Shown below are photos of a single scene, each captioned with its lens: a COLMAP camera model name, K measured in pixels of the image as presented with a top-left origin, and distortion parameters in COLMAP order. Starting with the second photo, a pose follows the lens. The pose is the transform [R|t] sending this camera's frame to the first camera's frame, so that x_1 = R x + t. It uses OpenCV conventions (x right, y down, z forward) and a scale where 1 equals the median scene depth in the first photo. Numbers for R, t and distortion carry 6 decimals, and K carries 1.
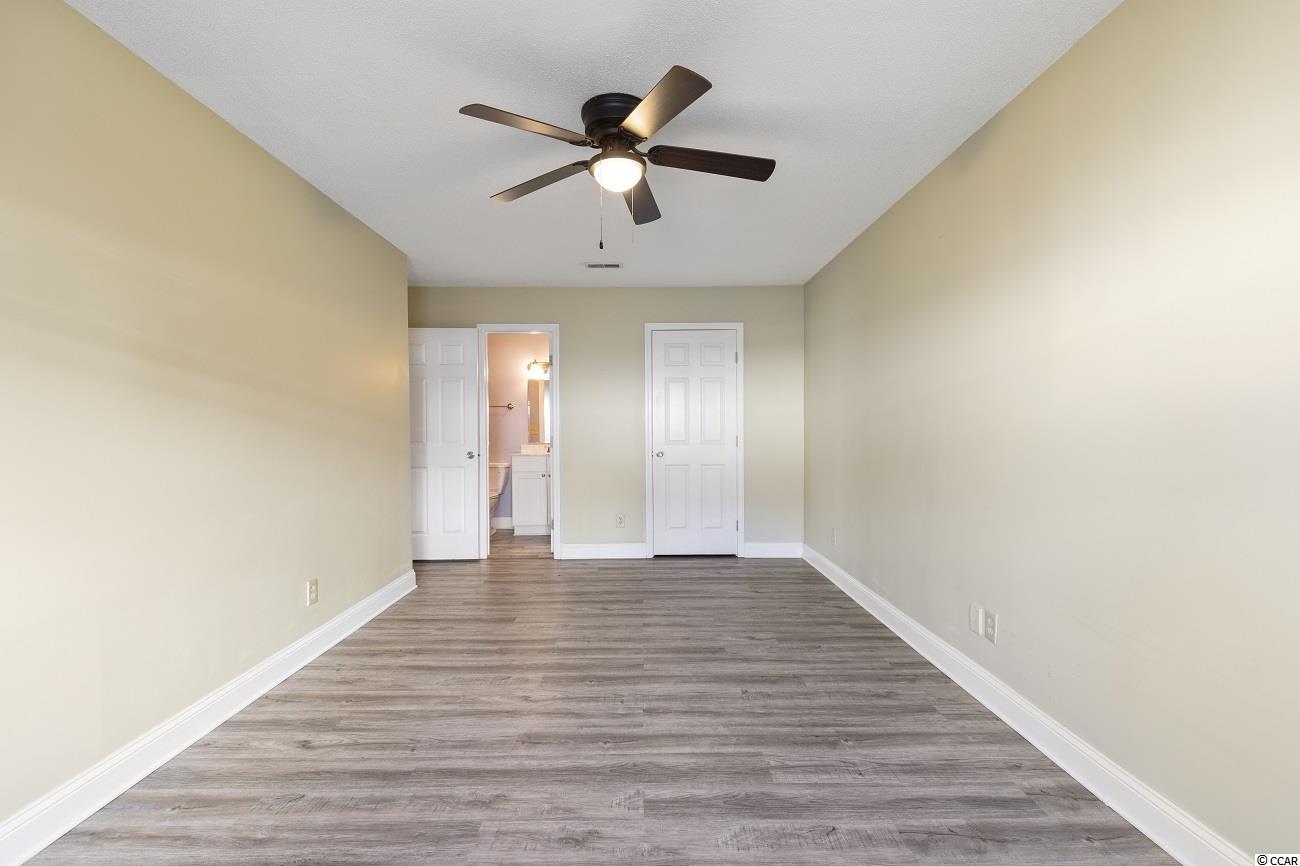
lens RADIAL K [[595.6, 0, 652.6], [0, 595.6, 429.8], [0, 0, 1]] dist [0.000236, -0.000106]
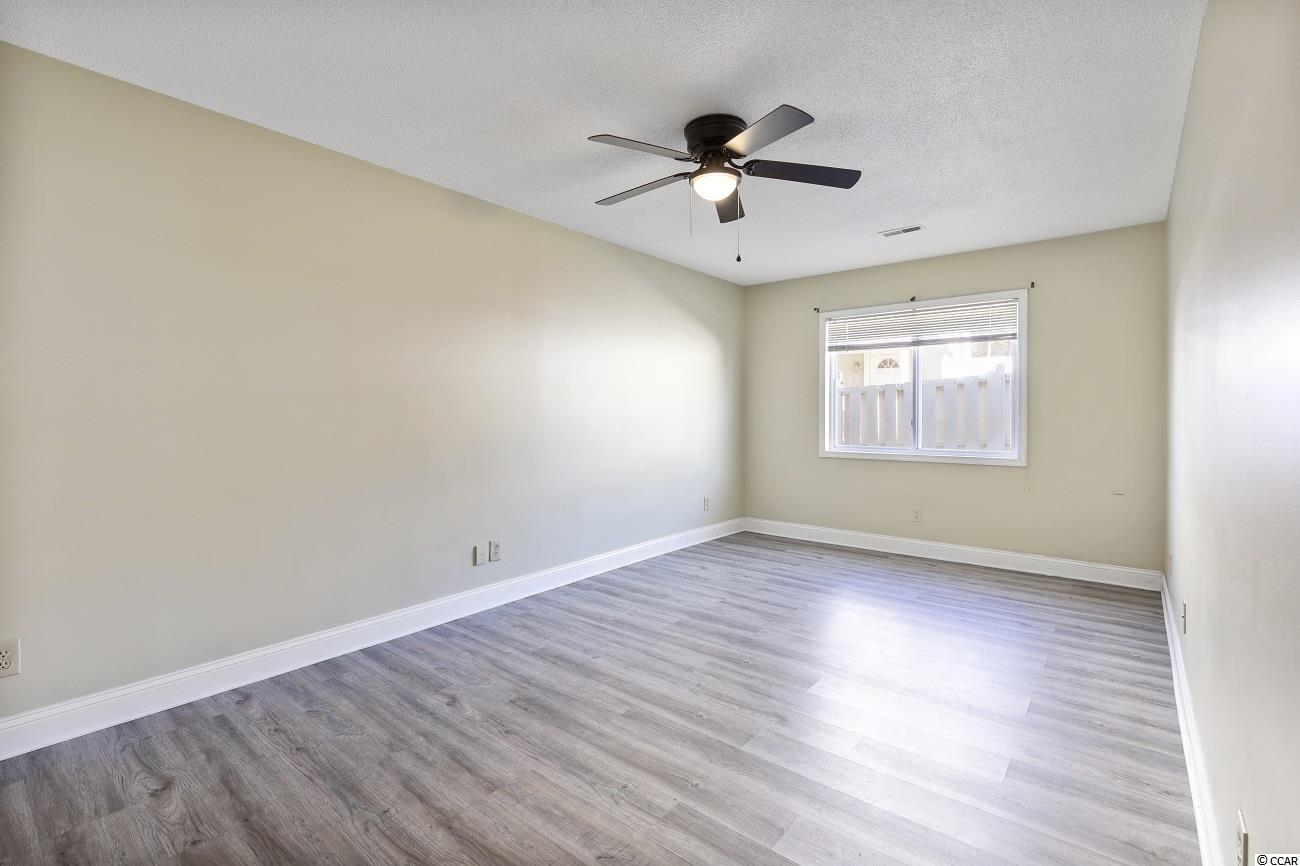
lens RADIAL K [[590.5, 0, 645.1], [0, 590.5, 412.2], [0, 0, 1]] dist [0.002253, -0.000446]
pose [[-0.766516, 0.005014, 0.642205, -0.615080], [0.006071, 0.999981, -0.000562, -0.005553], [-0.642196, 0.003468, -0.766533, 1.789041]]
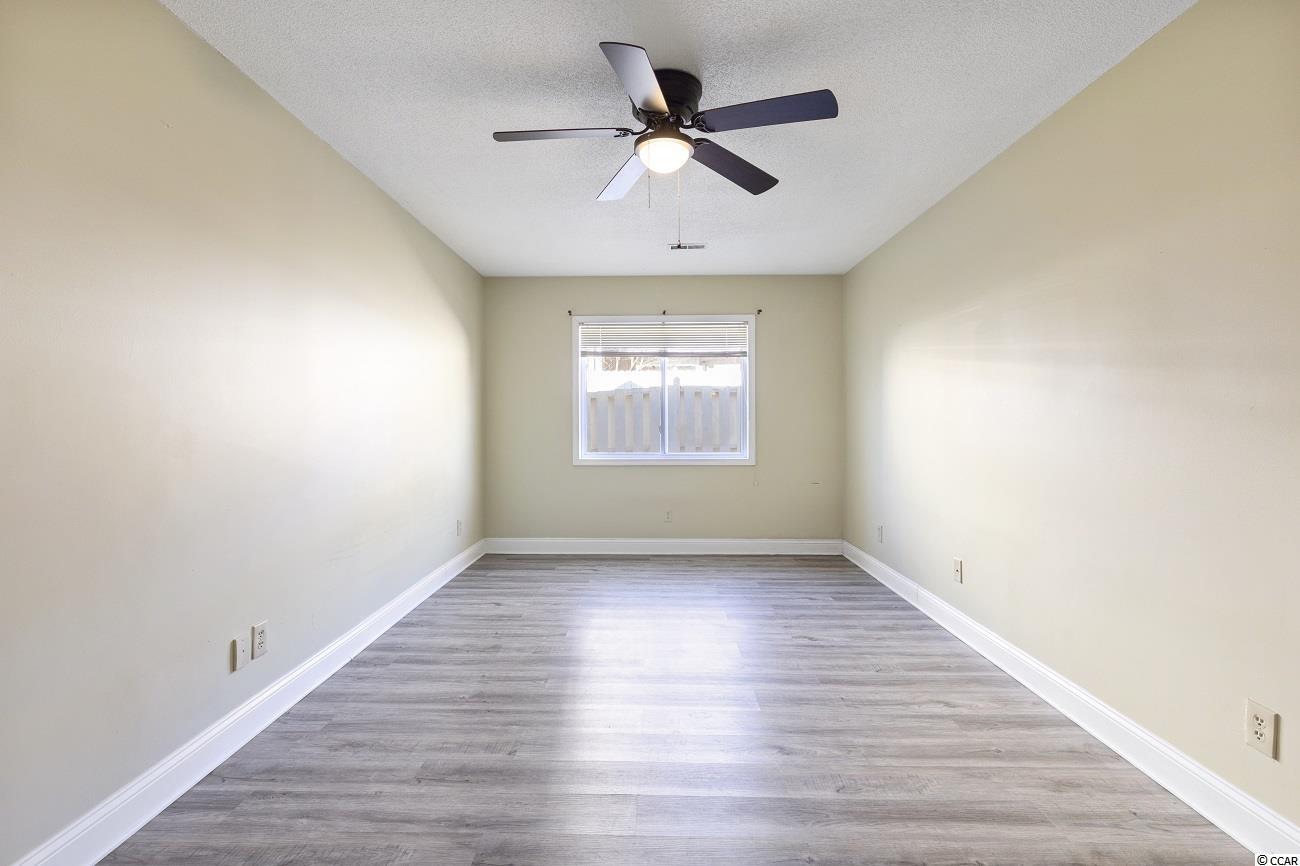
lens RADIAL K [[597.5, 0, 651.2], [0, 597.5, 418.6], [0, 0, 1]] dist [-0.000240, -0.000644]
pose [[-0.999730, 0.005028, 0.022702, -0.051939], [0.005078, 0.999985, 0.002141, -0.007811], [-0.022691, 0.002256, -0.999740, 1.817703]]
